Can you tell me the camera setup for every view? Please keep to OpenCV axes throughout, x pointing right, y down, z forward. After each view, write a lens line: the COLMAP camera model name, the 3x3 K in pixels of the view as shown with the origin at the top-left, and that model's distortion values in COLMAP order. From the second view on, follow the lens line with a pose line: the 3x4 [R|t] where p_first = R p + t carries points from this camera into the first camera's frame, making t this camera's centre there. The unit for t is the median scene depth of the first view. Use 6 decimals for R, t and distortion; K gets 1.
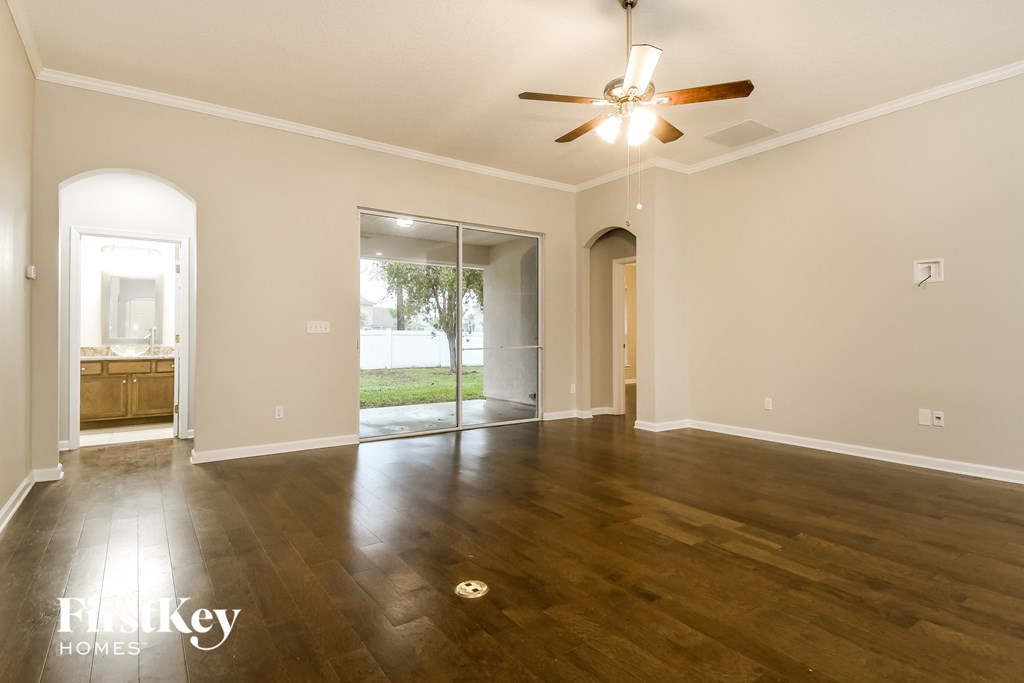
lens RADIAL K [[542.0, 0, 512.0], [0, 542.0, 341.5], [0, 0, 1]] dist [0.024705, -0.000219]
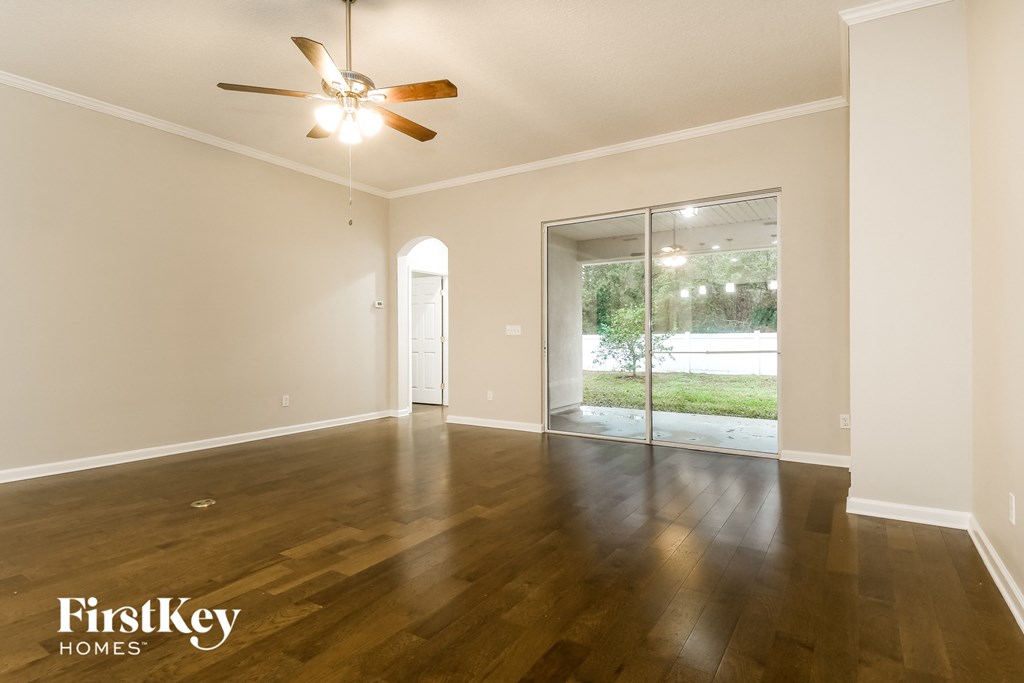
lens RADIAL K [[532.5, 0, 512.0], [0, 532.5, 341.5], [0, 0, 1]] dist [0.000200, -0.013421]
pose [[0.377571, -0.001402, -0.925979, 1.336925], [-0.005163, 0.999980, -0.003619, 0.003077], [0.925966, 0.006147, 0.377557, 1.016059]]
